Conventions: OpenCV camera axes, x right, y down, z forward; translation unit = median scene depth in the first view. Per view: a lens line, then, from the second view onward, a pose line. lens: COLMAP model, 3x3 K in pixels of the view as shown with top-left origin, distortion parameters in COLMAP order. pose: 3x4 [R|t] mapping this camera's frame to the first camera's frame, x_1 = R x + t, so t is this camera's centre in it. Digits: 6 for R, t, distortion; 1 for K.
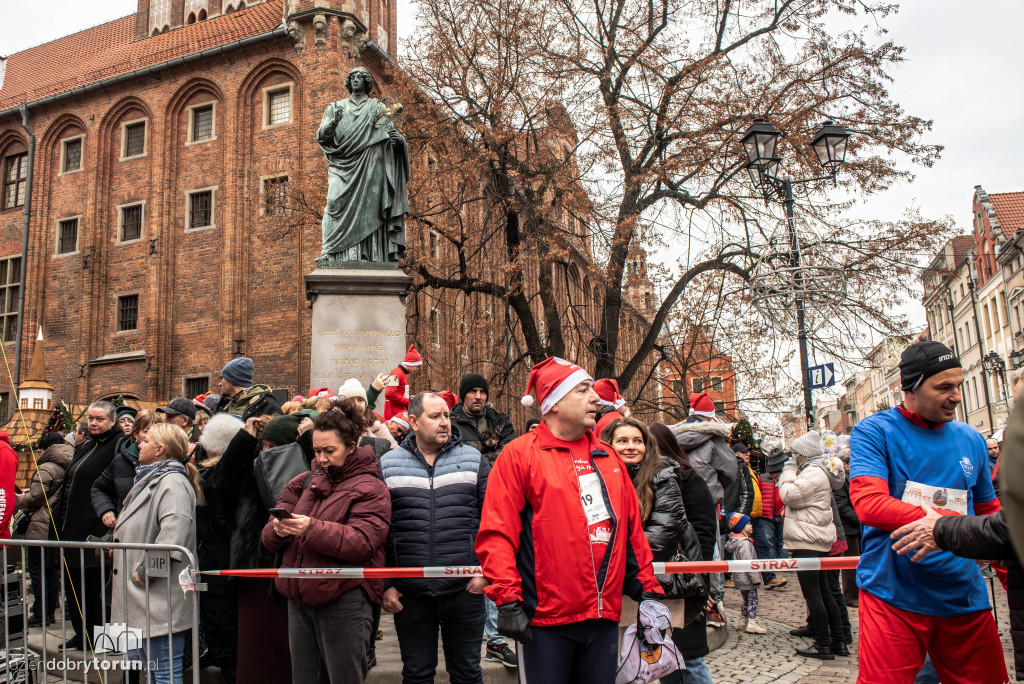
lens RADIAL K [[885.5, 0, 425.4], [0, 885.5, 338.0], [0, 0, 1]] dist [-0.055039, -0.005028]
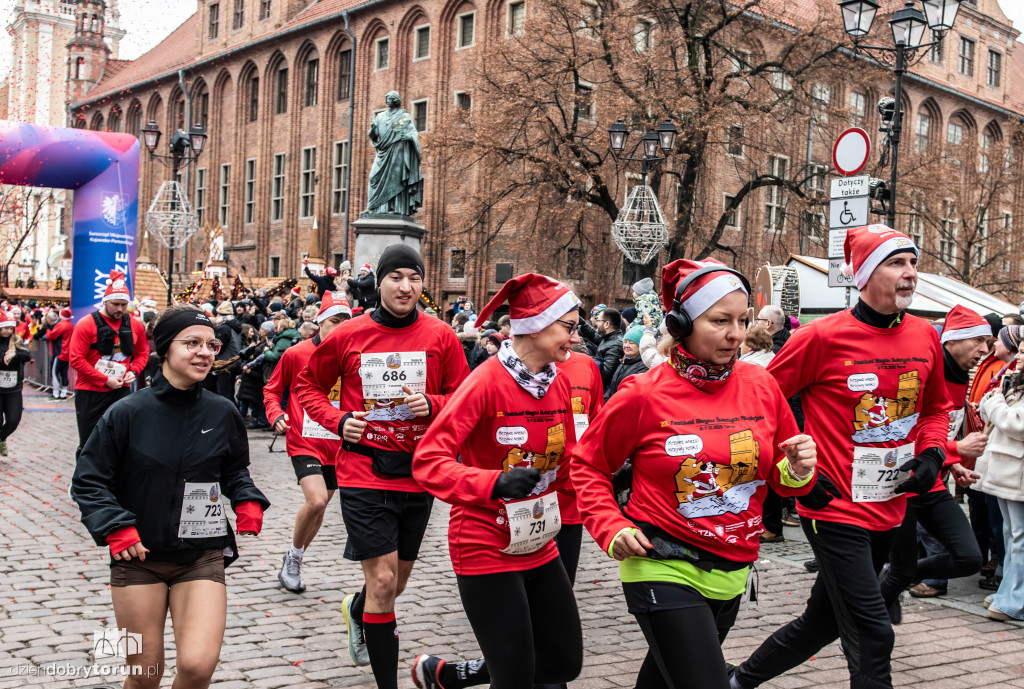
lens RADIAL K [[1152.5, 0, 558.2], [0, 1152.5, 380.5], [0, 0, 1]] dist [-0.008617, -0.023963]
pose [[0.916418, 0.074843, -0.393162, 0.503171], [0.004890, 0.980192, 0.197987, -0.092264], [0.400192, -0.183362, 0.897900, -0.418203]]
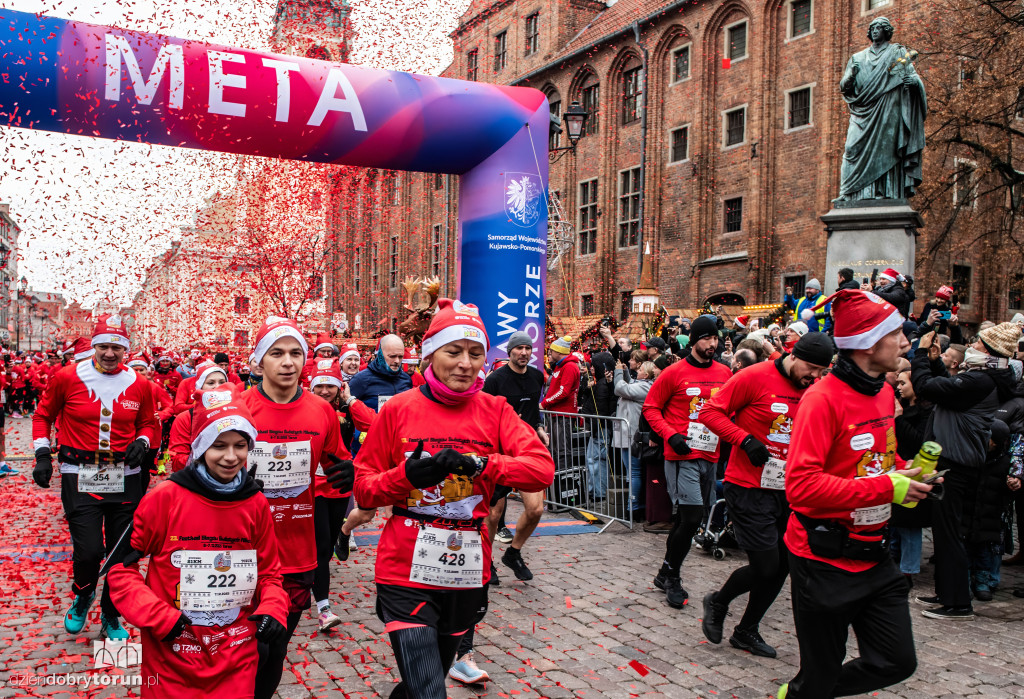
lens RADIAL K [[963.0, 0, 448.9], [0, 963.0, 438.9], [0, 0, 1]] dist [-0.047898, -0.004962]
pose [[0.791338, 0.074251, -0.606853, 0.117393], [0.072010, 0.974369, 0.213120, -0.037454], [0.607123, -0.212350, 0.765708, -0.162190]]
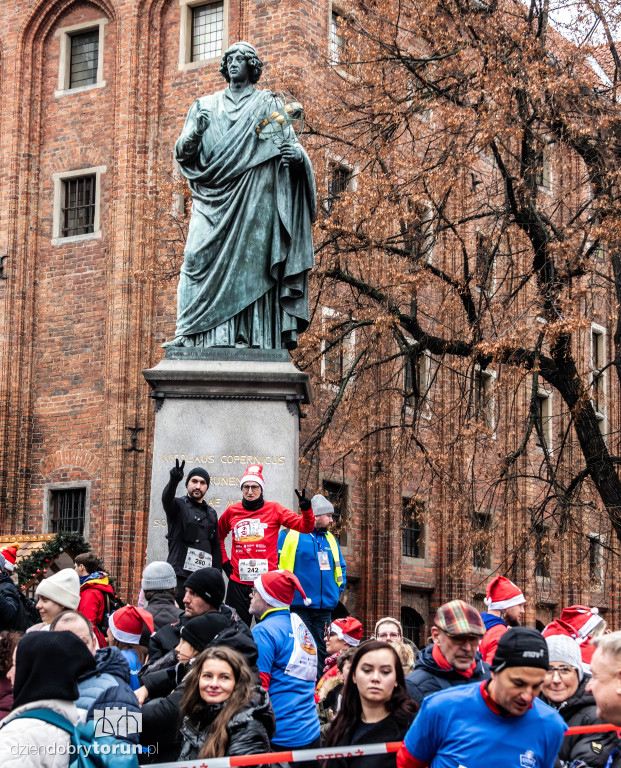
lens RADIAL K [[1674.8, 0, 310.5], [0, 1674.8, 384.0], [0, 0, 1]] dist [0.036346, 0.235606]
pose [[0.987789, 0.008352, -0.155575, 0.077421], [-0.008575, 0.999963, -0.000761, -0.025682], [0.155563, 0.002086, 0.987824, -0.095343]]
